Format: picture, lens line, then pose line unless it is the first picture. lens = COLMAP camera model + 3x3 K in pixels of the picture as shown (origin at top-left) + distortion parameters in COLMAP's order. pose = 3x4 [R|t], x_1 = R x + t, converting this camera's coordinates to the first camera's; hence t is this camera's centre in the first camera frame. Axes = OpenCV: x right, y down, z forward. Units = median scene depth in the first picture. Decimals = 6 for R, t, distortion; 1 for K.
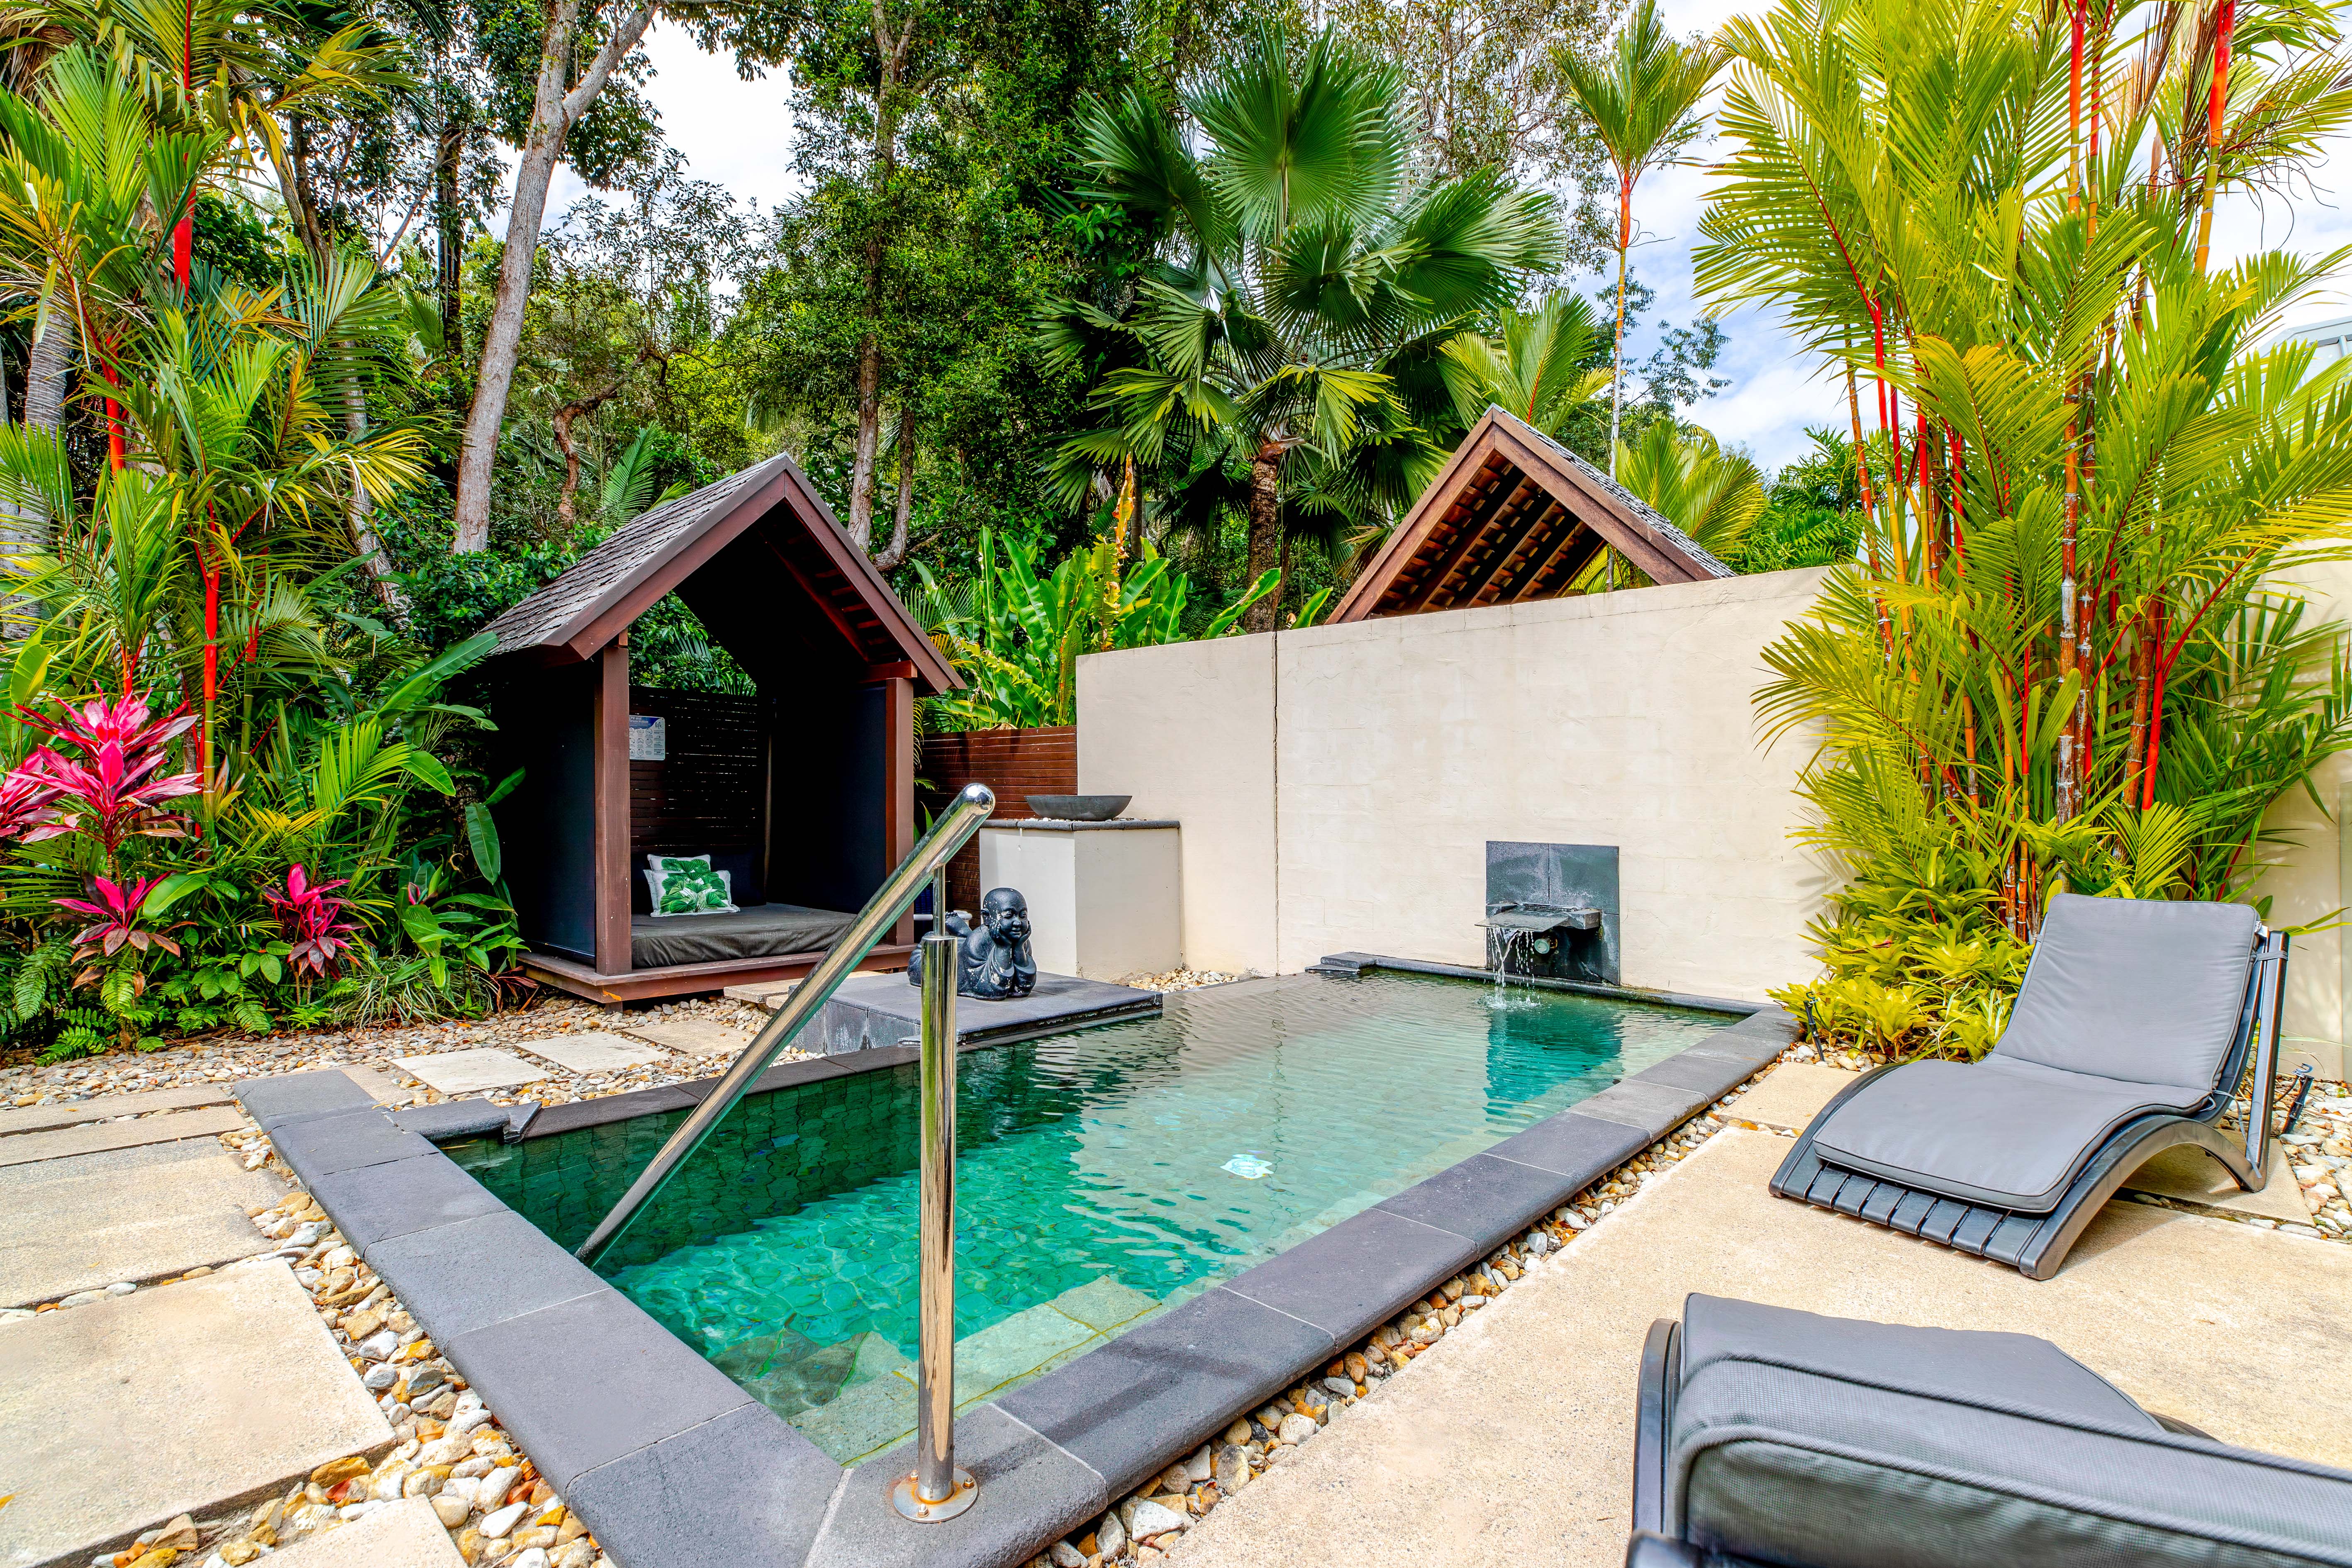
lens RADIAL K [[1087.6, 0, 1172.8], [0, 1087.6, 813.2], [0, 0, 1]] dist [0.001811, 0.000142]
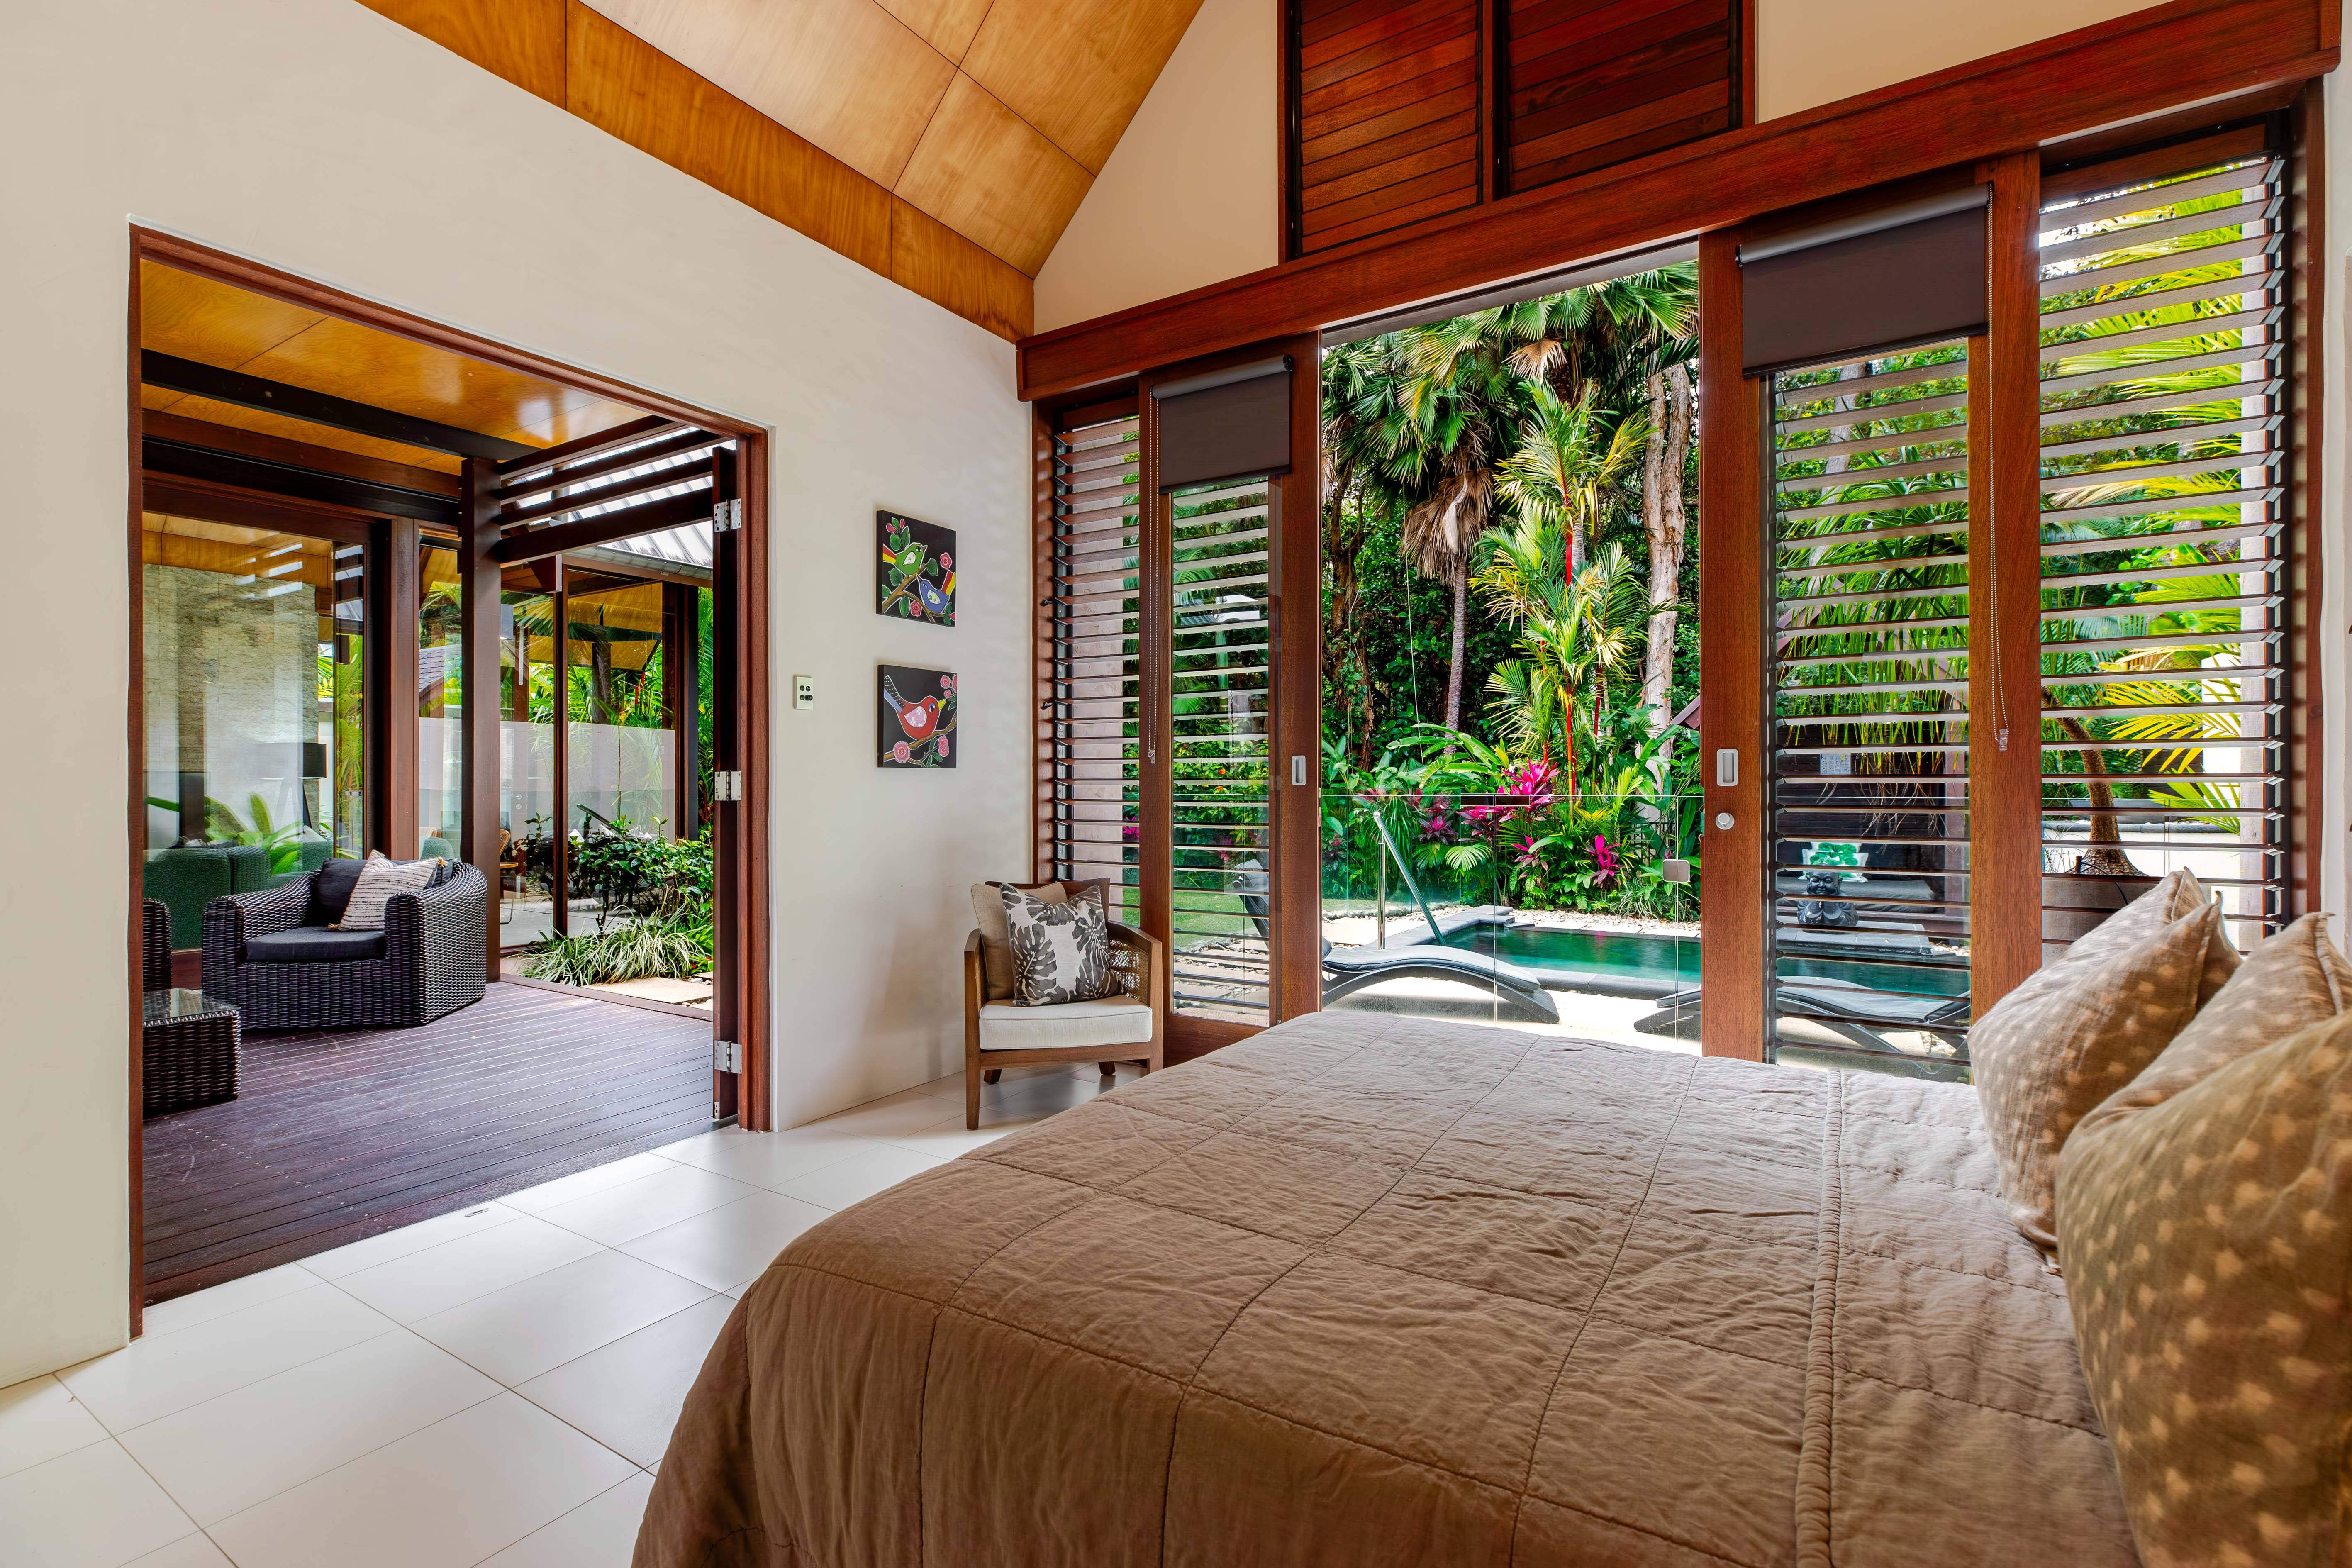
lens RADIAL K [[1052.6, 0, 1178.6], [0, 1052.6, 793.7], [0, 0, 1]] dist [0.000595, -0.000190]
pose [[0.169380, -0.005359, -0.985536, 1.143352], [-0.007094, 0.999953, -0.006657, -0.015222], [0.985525, 0.008119, 0.169334, -0.179710]]
